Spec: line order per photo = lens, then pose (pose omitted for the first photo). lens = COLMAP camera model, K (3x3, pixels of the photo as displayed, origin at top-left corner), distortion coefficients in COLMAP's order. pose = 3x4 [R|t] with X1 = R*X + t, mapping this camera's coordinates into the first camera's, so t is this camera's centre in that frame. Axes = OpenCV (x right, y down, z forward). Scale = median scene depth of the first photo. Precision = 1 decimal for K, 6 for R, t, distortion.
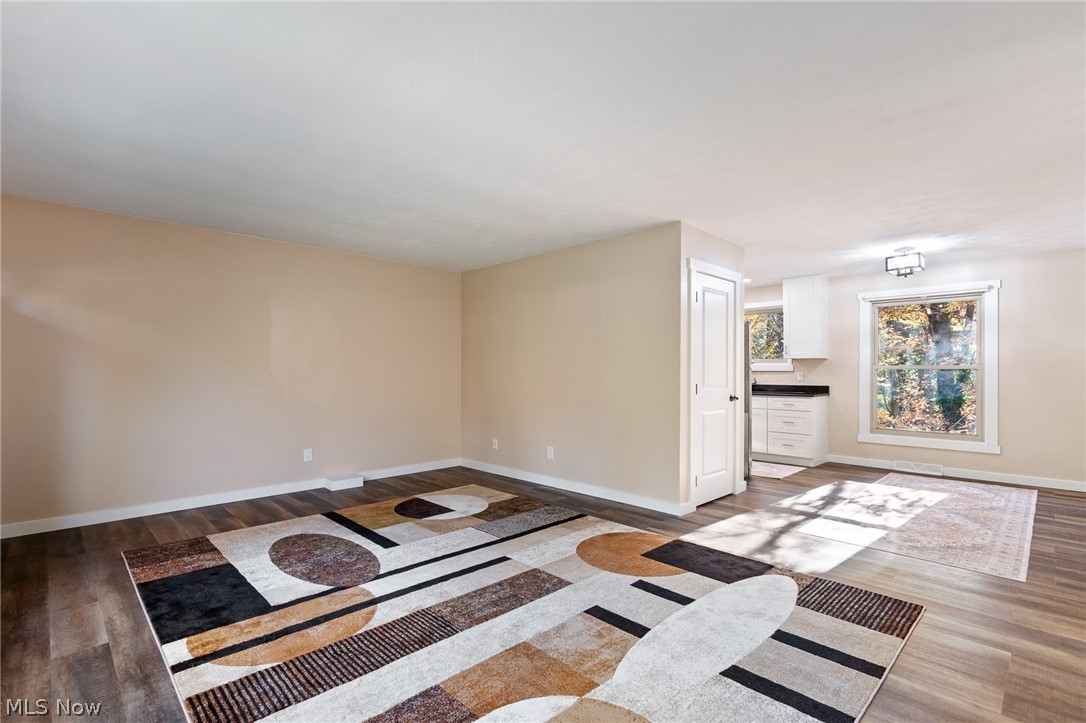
lens RADIAL K [[498.3, 0, 542.8], [0, 498.3, 367.8], [0, 0, 1]] dist [0.002554, 0.000027]
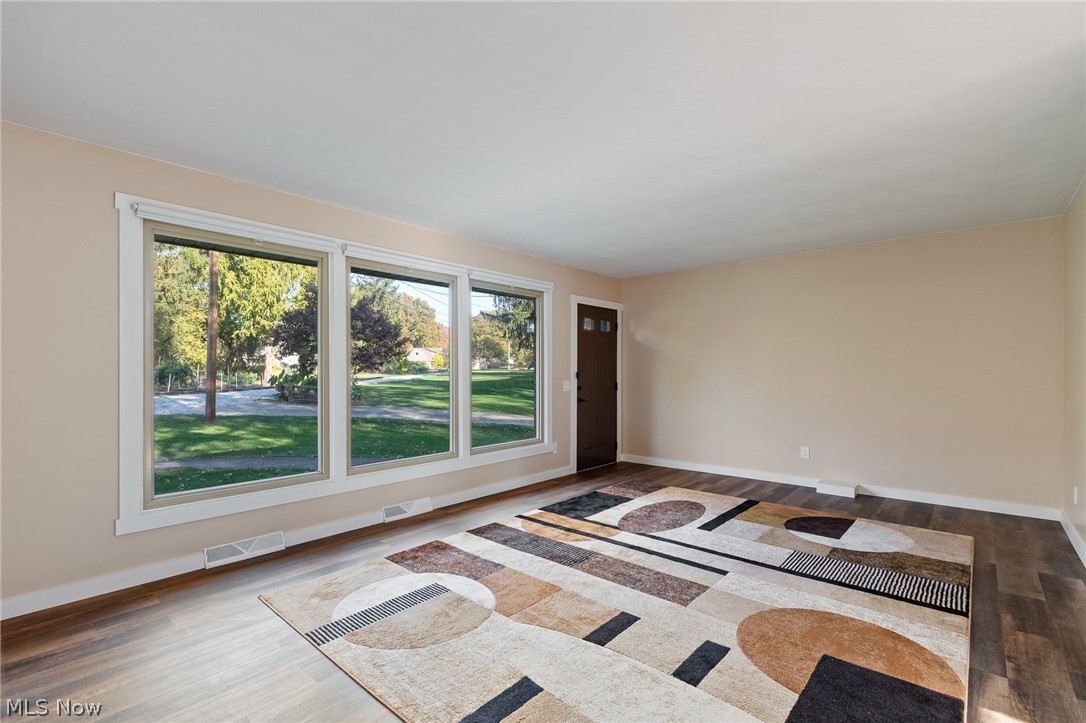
lens RADIAL K [[498.3, 0, 542.8], [0, 498.3, 367.8], [0, 0, 1]] dist [0.002554, 0.000027]
pose [[0.070175, -0.009037, -0.997494, 0.874161], [0.007789, 0.999933, -0.008511, 0.003248], [0.997504, -0.007172, 0.070241, 0.623587]]
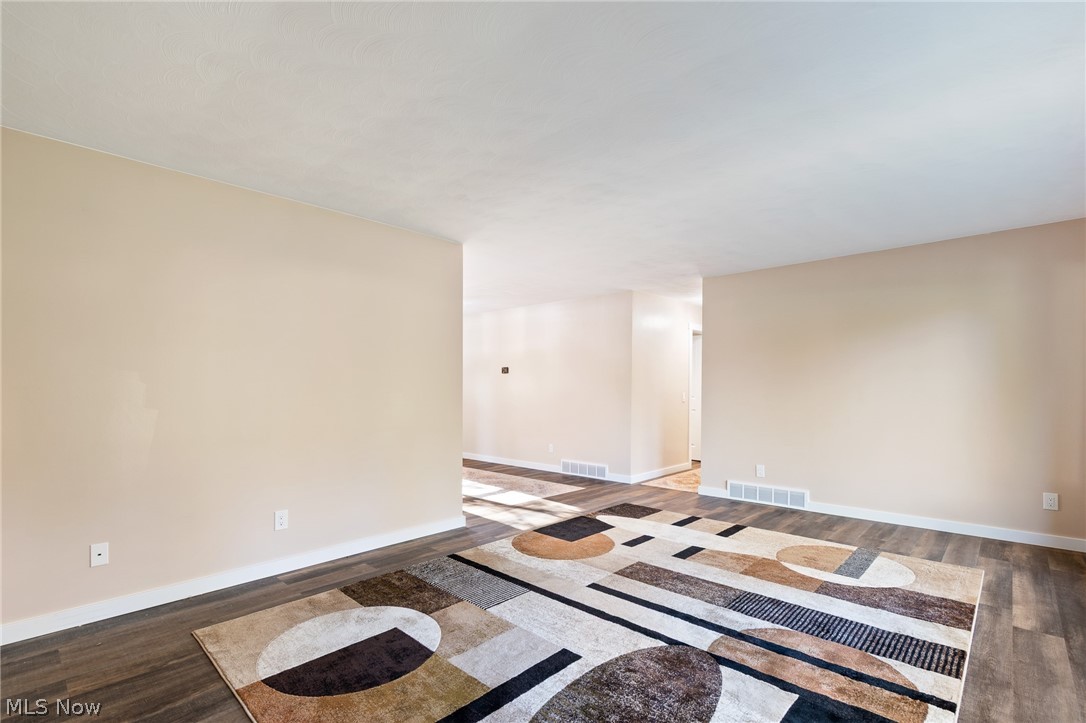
lens RADIAL K [[498.3, 0, 542.8], [0, 498.3, 367.8], [0, 0, 1]] dist [0.002554, 0.000027]
pose [[-0.029880, 0.036736, 0.998878, -1.093407], [-0.004259, 0.999311, -0.036879, -0.003288], [-0.999544, -0.005356, -0.029702, 1.173341]]
